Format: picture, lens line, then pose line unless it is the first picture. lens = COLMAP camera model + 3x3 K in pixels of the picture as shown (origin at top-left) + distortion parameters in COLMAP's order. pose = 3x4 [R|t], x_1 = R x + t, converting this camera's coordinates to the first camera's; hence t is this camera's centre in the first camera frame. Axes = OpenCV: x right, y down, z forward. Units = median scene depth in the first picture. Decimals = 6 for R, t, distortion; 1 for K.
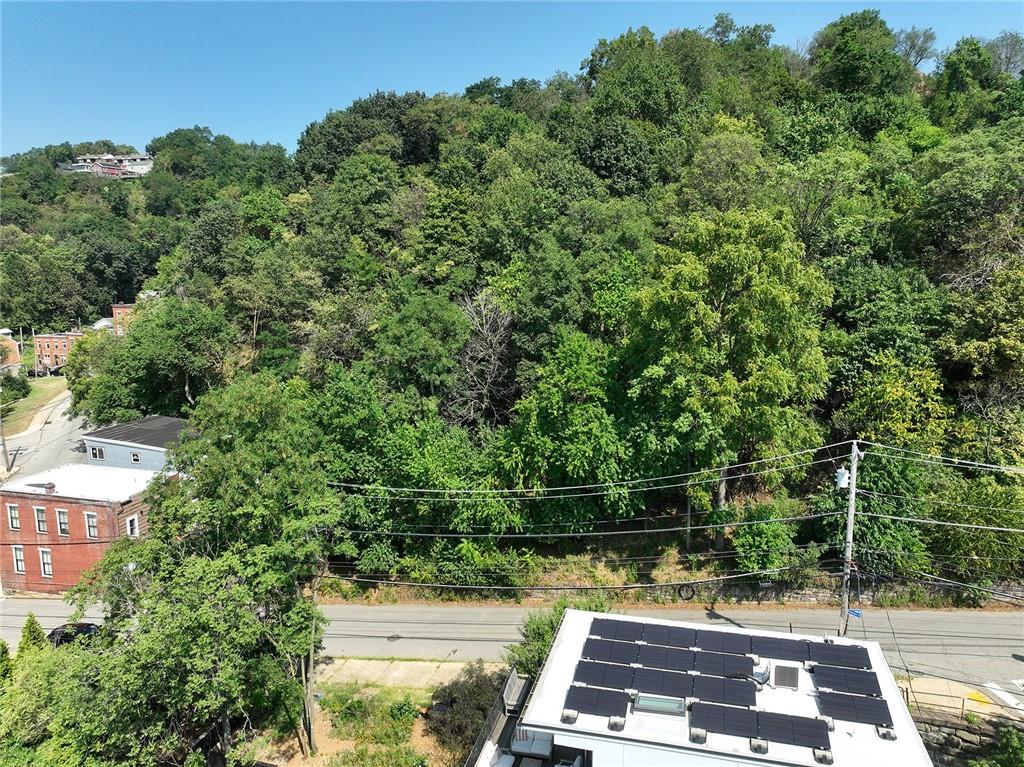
lens RADIAL K [[720.7, 0, 514.3], [0, 720.7, 384.1], [0, 0, 1]] dist [-0.004924, 0.022415]
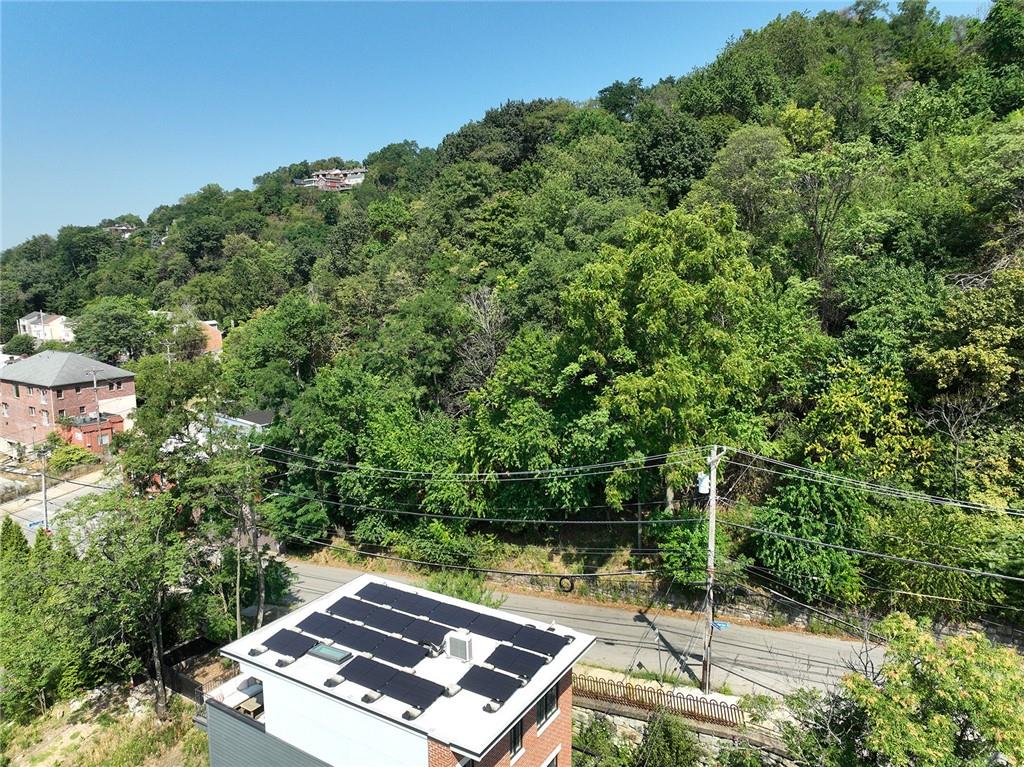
lens RADIAL K [[720.7, 0, 516.2], [0, 720.7, 384.3], [0, 0, 1]] dist [-0.004924, 0.022415]
pose [[0.957381, 0.045118, -0.285283, 0.342838], [-0.045772, 0.998942, 0.004377, 0.003150], [0.285179, 0.008868, 0.958433, -0.000015]]
